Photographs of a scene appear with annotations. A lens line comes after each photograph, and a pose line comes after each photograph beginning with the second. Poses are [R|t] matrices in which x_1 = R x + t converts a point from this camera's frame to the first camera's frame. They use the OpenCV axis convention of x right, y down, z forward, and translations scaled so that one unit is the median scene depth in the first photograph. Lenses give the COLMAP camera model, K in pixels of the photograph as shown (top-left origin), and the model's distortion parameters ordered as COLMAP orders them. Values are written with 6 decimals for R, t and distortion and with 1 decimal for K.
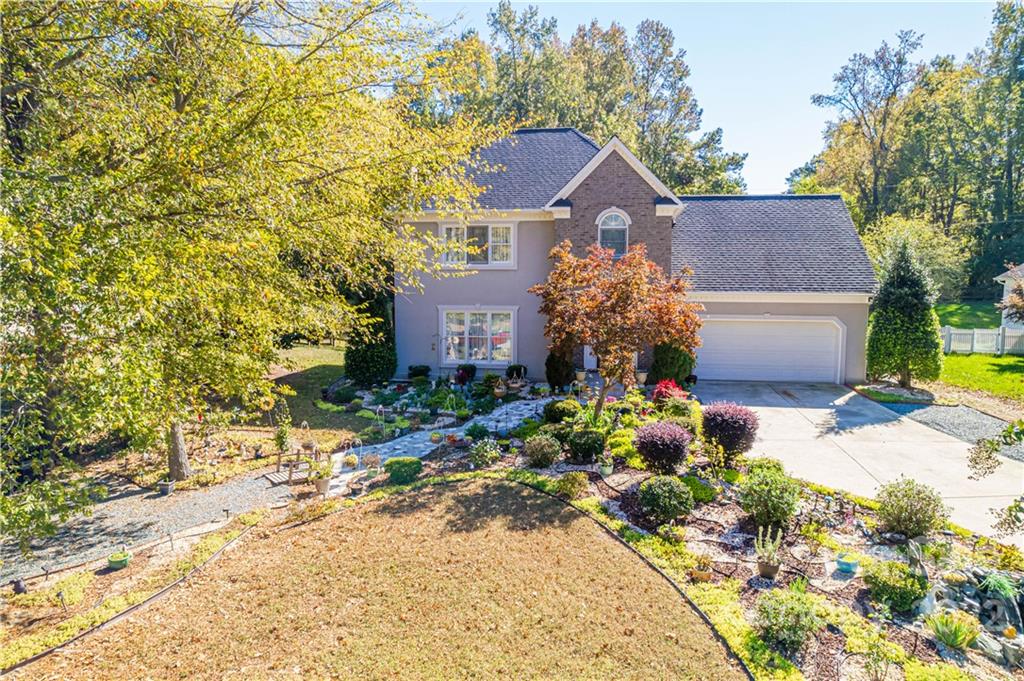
lens RADIAL K [[657.7, 0, 512.0], [0, 657.7, 340.5], [0, 0, 1]] dist [-0.070582, 0.062405]
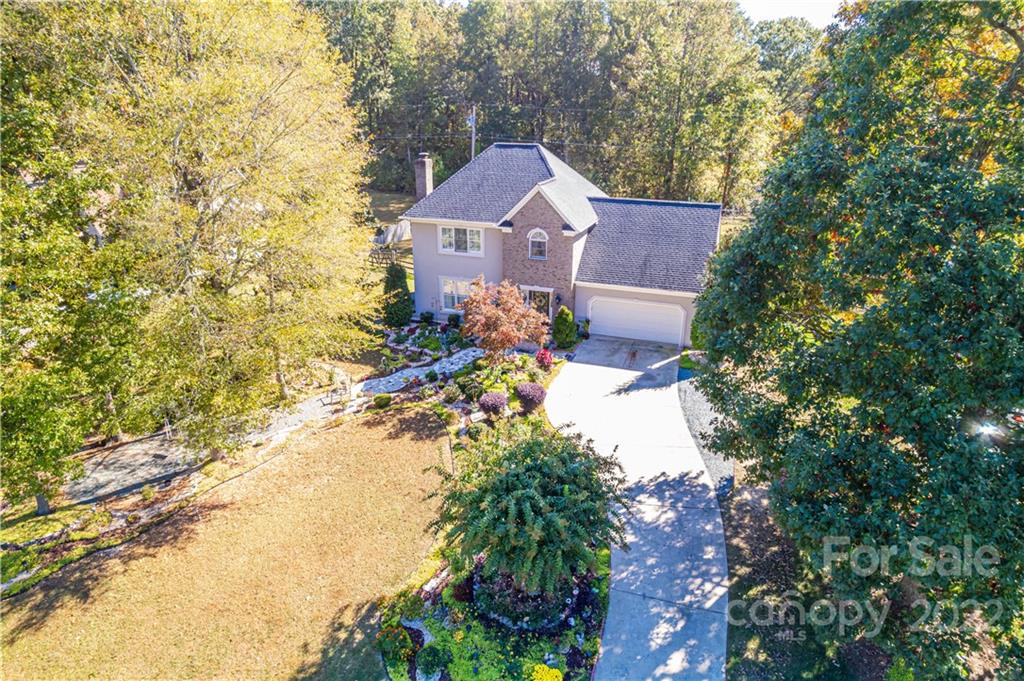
lens RADIAL K [[657.7, 0, 512.0], [0, 657.7, 340.5], [0, 0, 1]] dist [-0.070582, 0.062405]
pose [[0.981030, 0.068389, -0.181394, 0.531592], [-0.017163, 0.962673, 0.270124, -0.491635], [0.193097, -0.261886, 0.945584, -0.753904]]
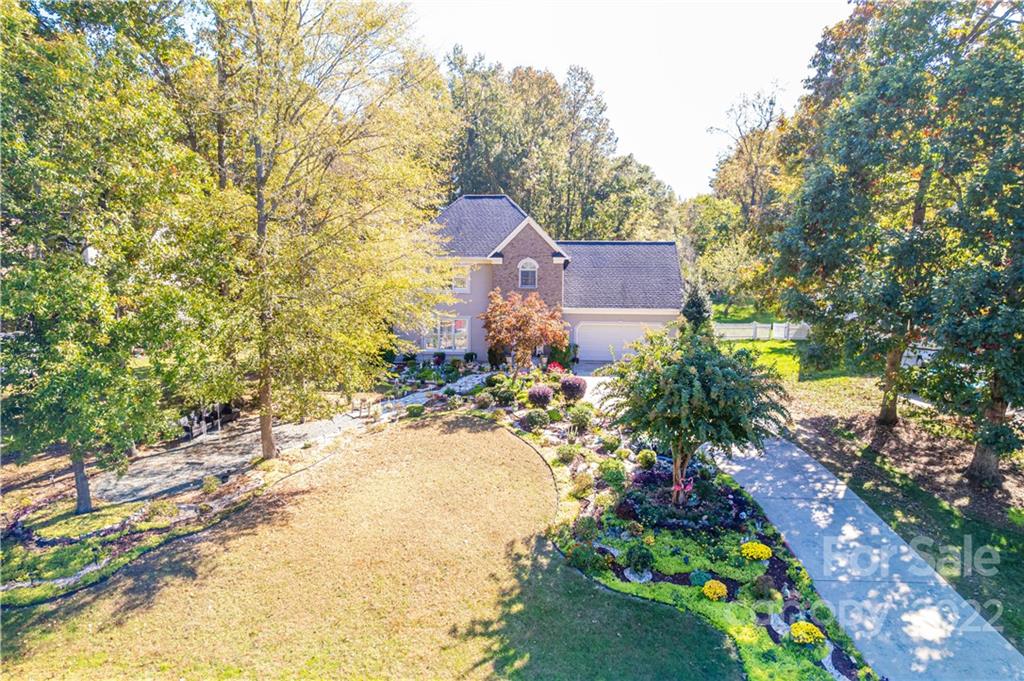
lens RADIAL K [[657.7, 0, 512.0], [0, 657.7, 340.5], [0, 0, 1]] dist [-0.070582, 0.062405]
pose [[0.997344, -0.008279, 0.072357, -0.010934], [0.004902, 0.998896, 0.046724, -0.096273], [-0.072663, -0.046245, 0.996284, -0.890193]]
